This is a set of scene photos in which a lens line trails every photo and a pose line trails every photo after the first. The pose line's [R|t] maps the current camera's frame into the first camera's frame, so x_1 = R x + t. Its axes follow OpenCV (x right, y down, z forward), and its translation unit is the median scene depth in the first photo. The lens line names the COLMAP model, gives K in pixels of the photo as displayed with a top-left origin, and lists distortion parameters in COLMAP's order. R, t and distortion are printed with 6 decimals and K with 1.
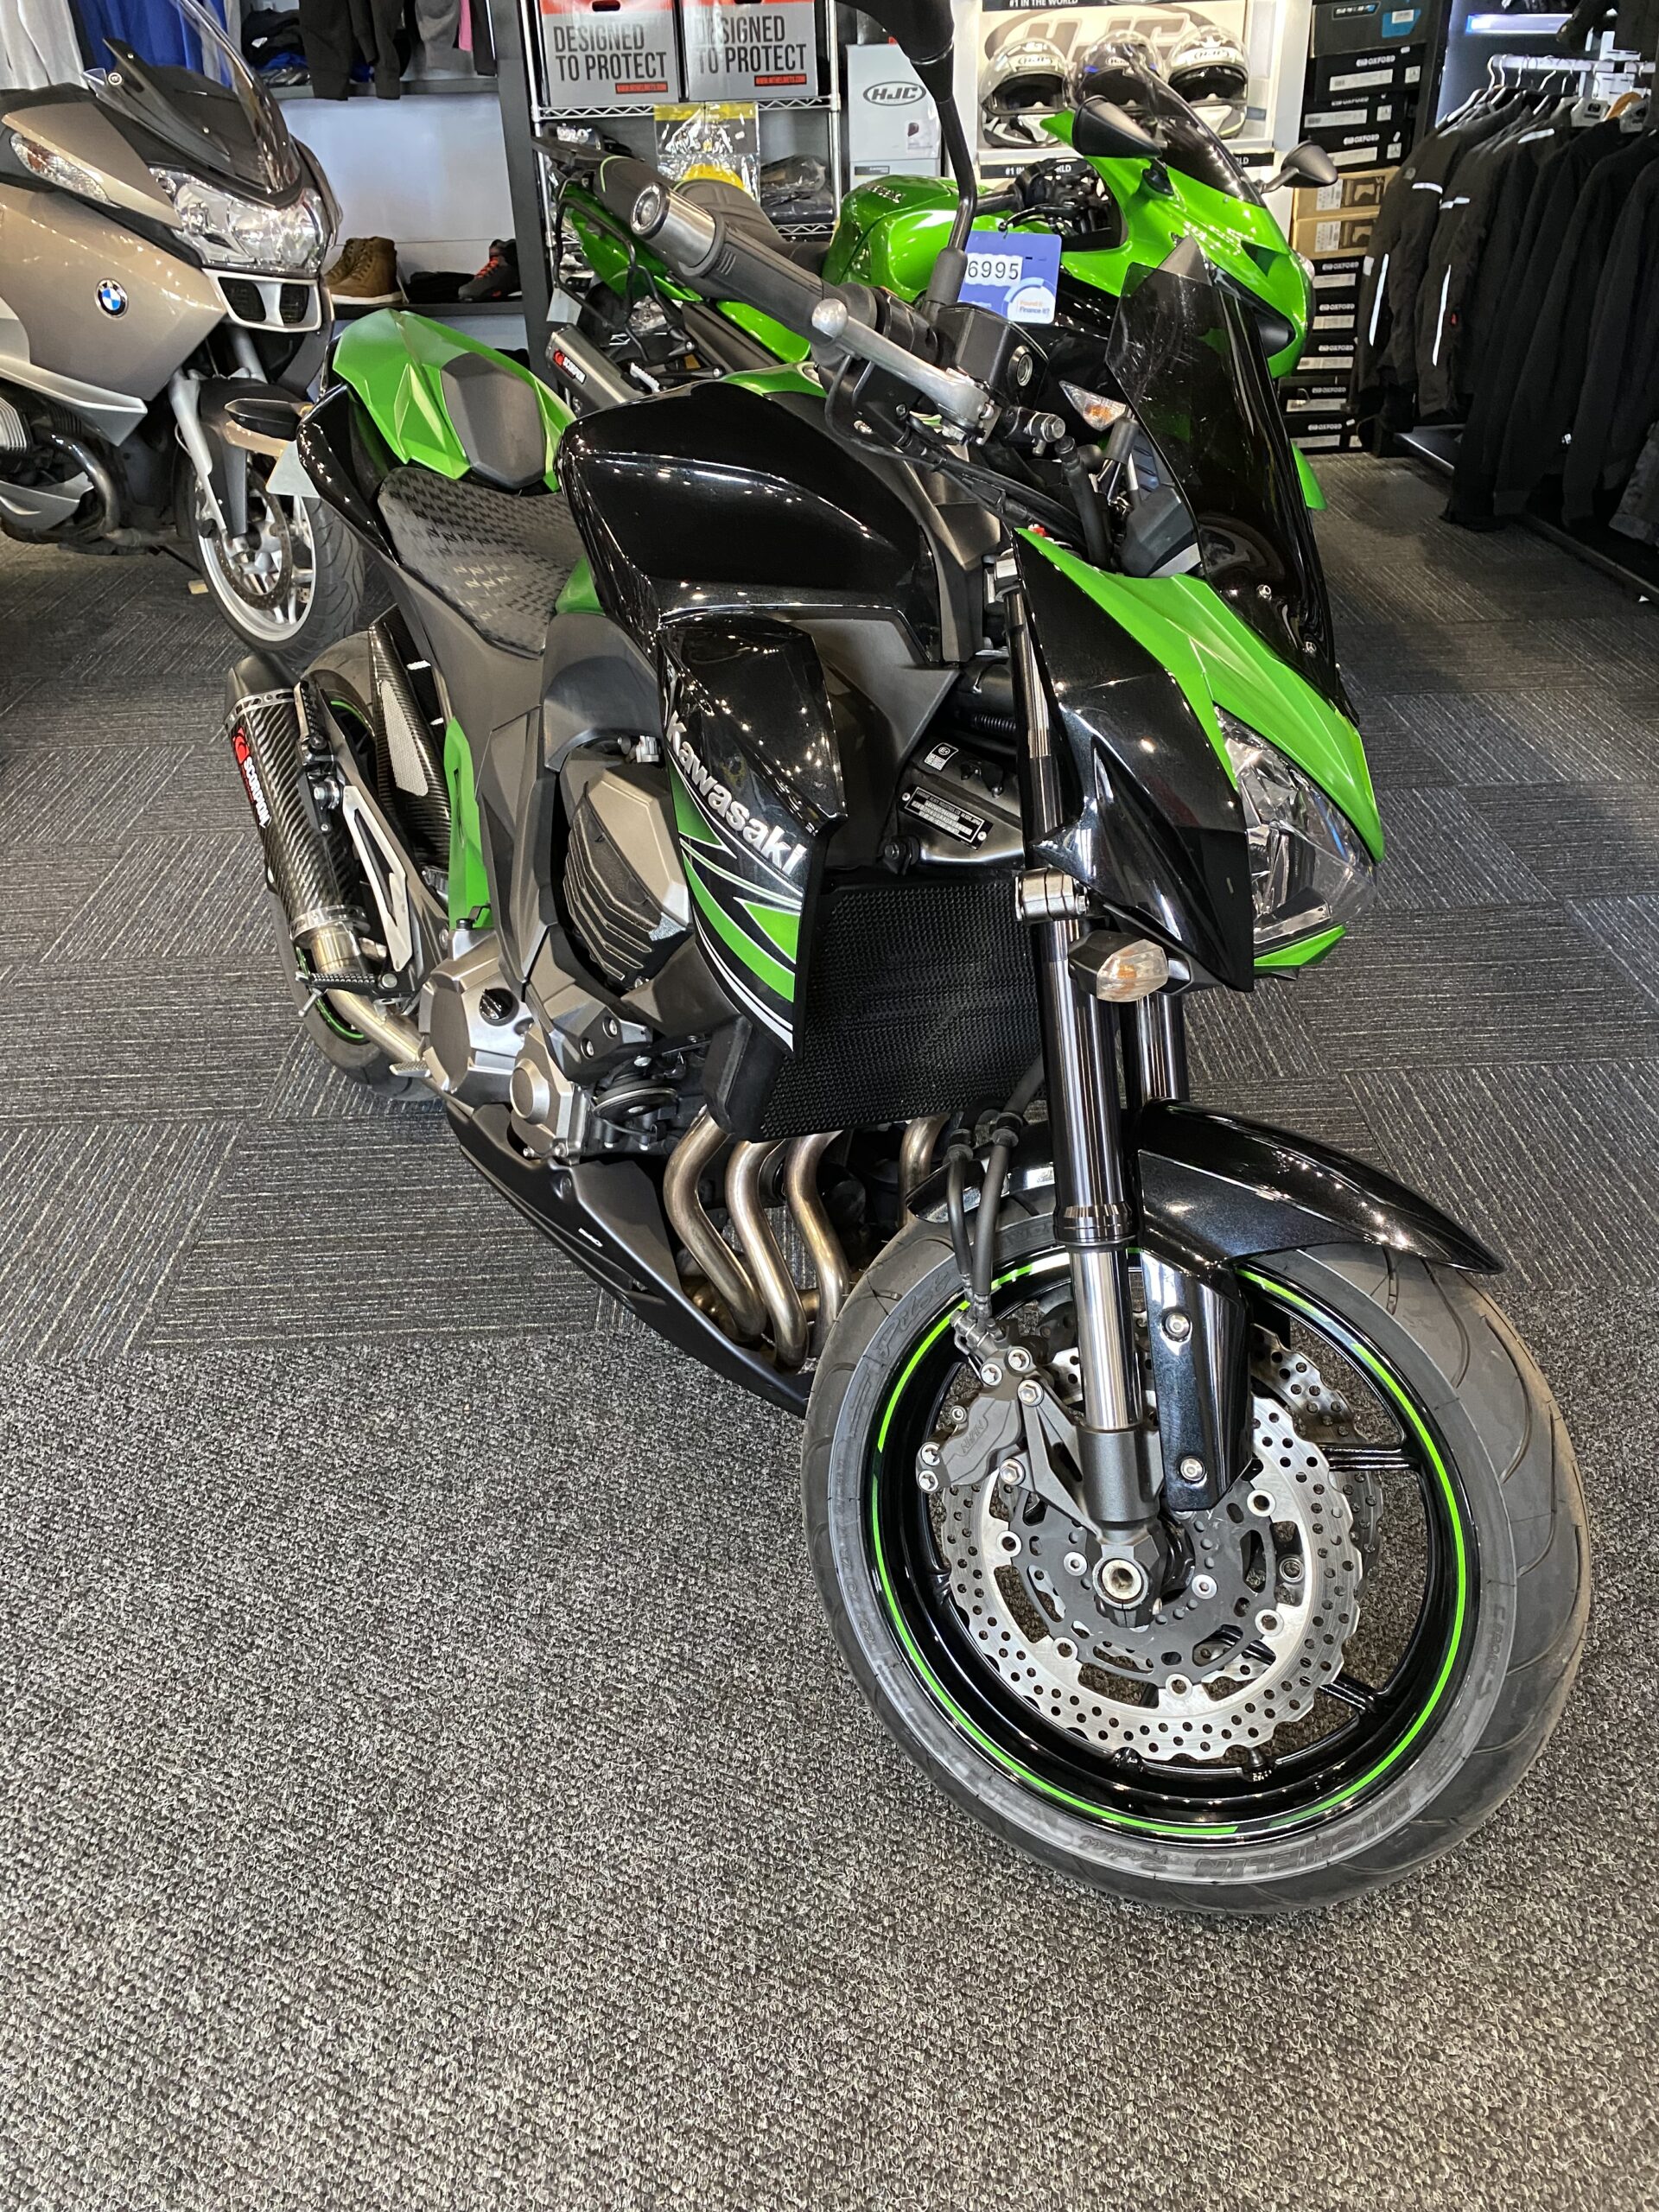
lens RADIAL K [[1679.1, 0, 835.9], [0, 1679.1, 1095.3], [0, 0, 1]] dist [0.017470, -0.009580]
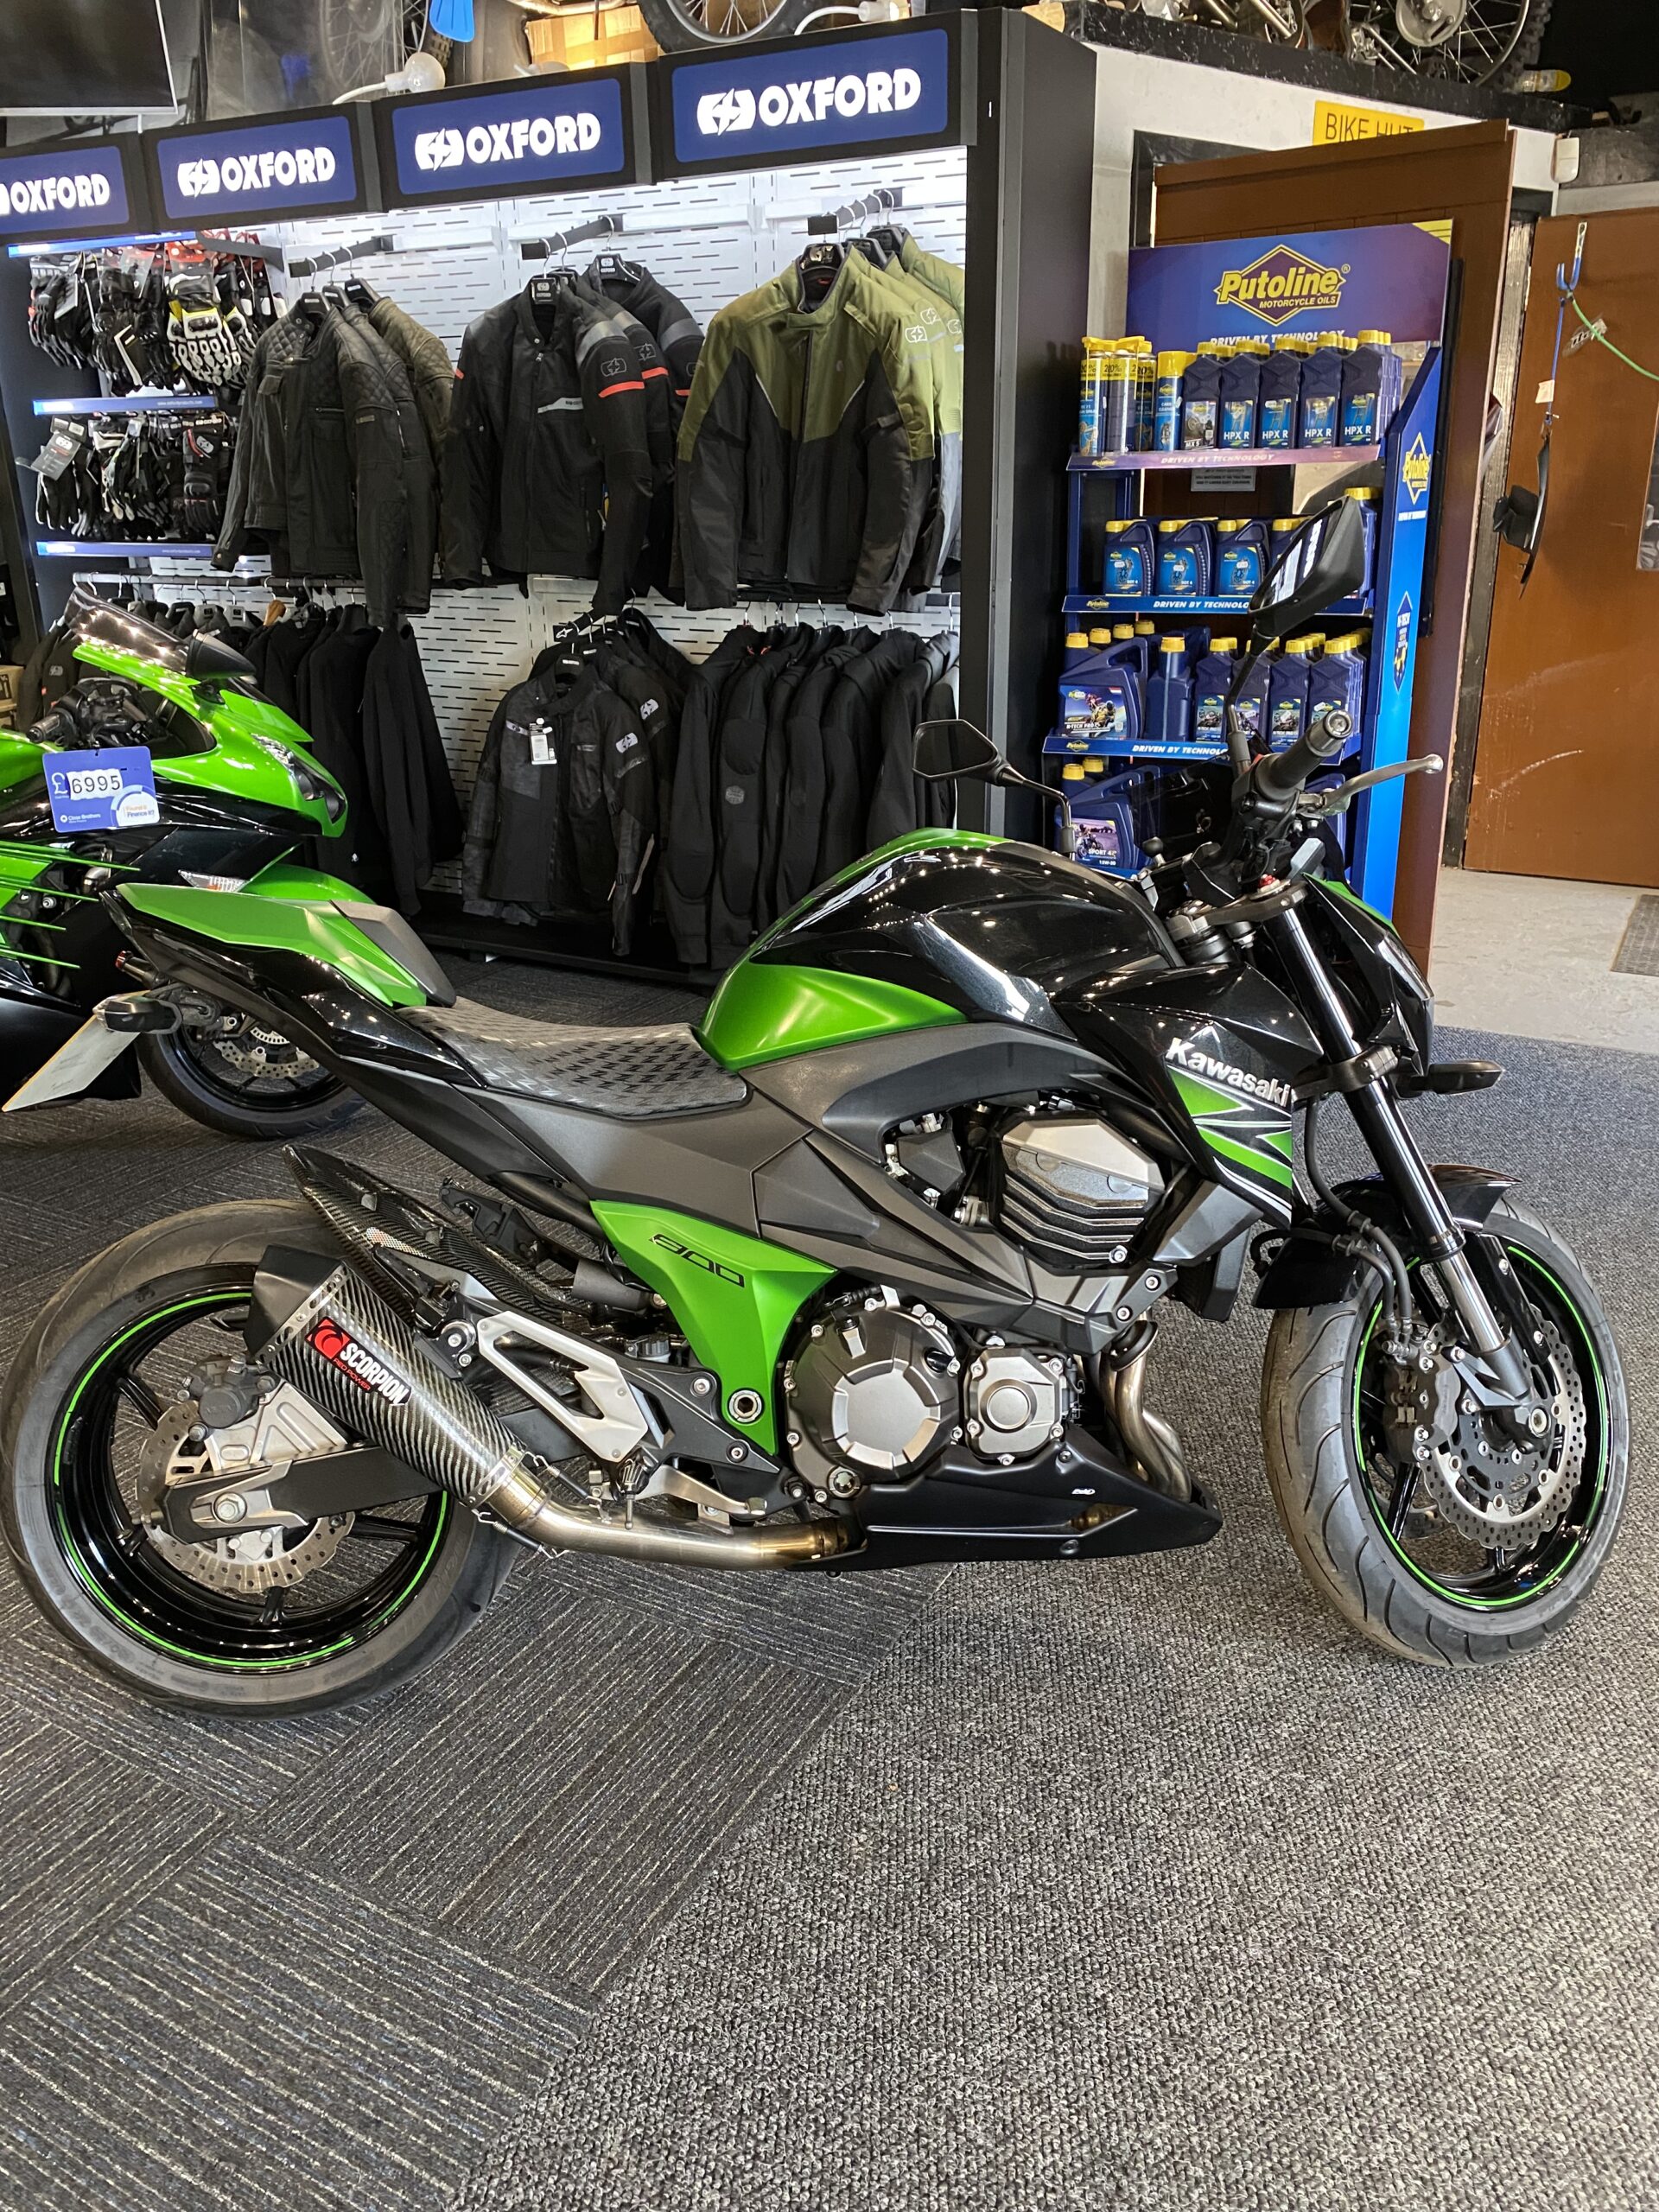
lens RADIAL K [[1683.5, 0, 830.4], [0, 1683.5, 1083.2], [0, 0, 1]] dist [0.017456, -0.007480]
pose [[0.526665, -0.272684, 0.805151, -1.301504], [0.456702, 0.889616, 0.002553, -0.301852], [-0.716971, 0.366369, 0.593065, 0.328725]]
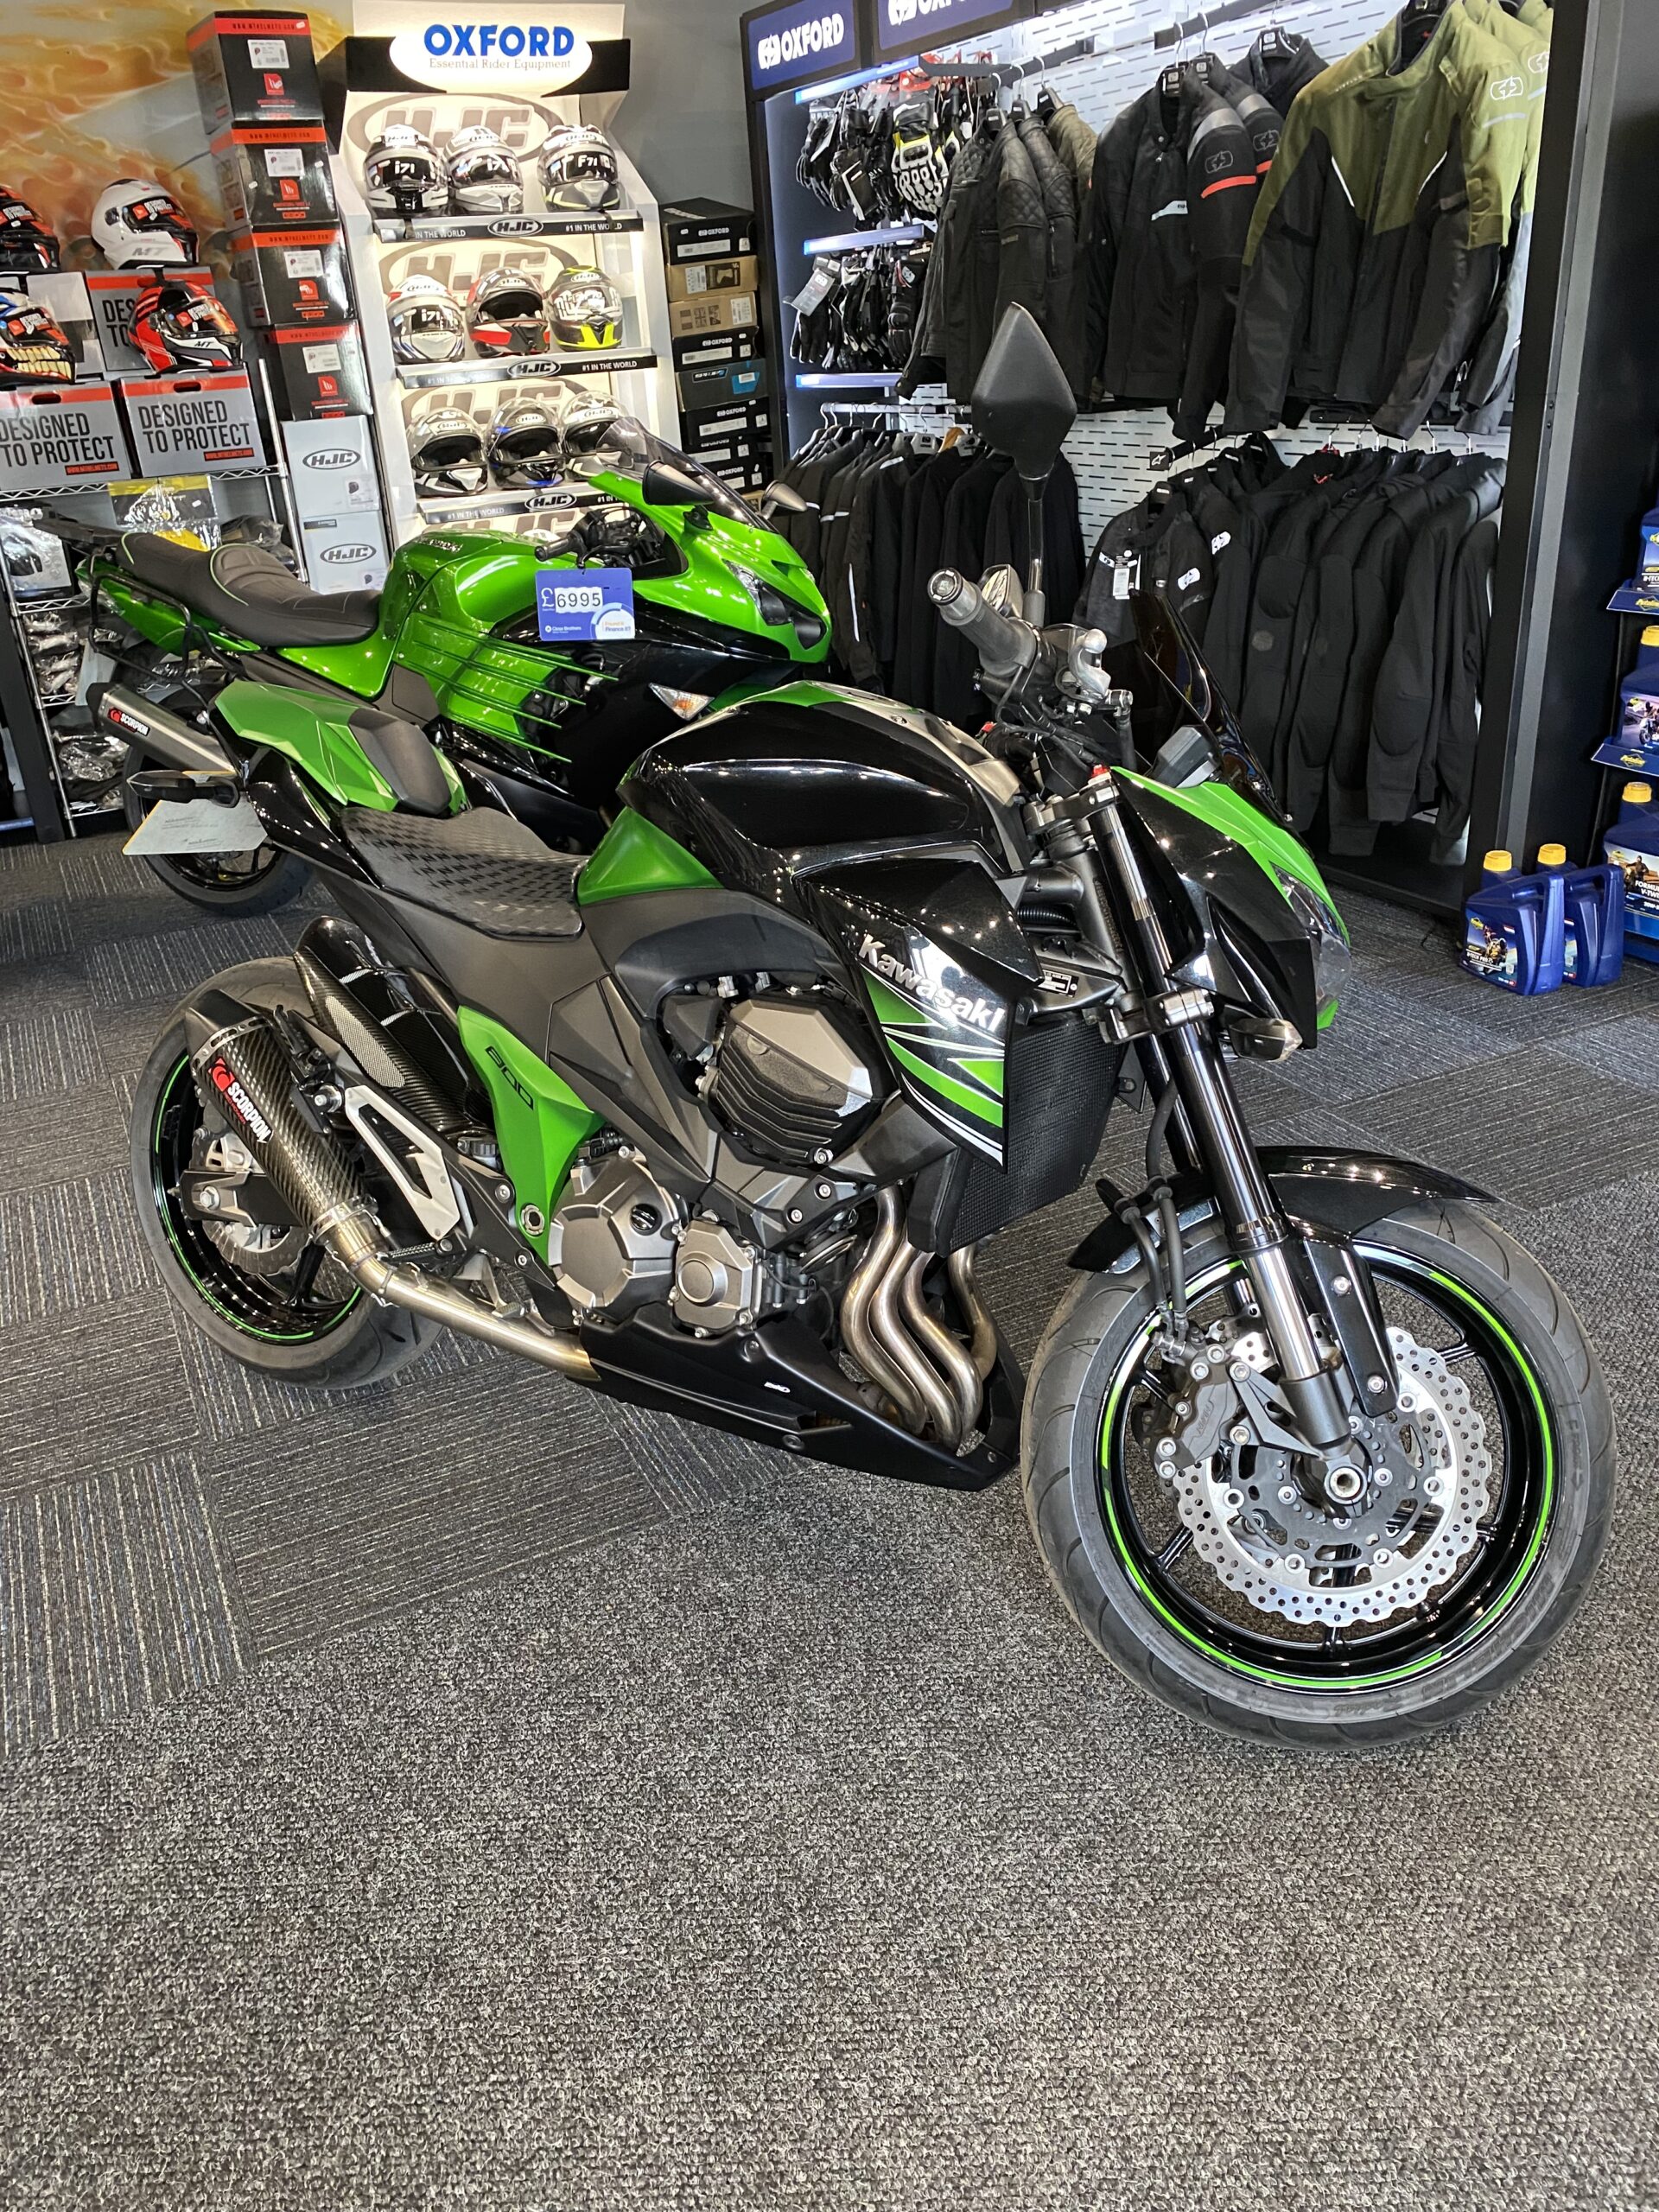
lens RADIAL K [[1682.1, 0, 814.4], [0, 1682.1, 1088.1], [0, 0, 1]] dist [0.010362, 0.005193]
pose [[0.914177, -0.193493, 0.356147, -0.568329], [0.248344, 0.961833, -0.114901, 0.026638], [-0.320321, 0.193487, 0.927339, -0.168793]]
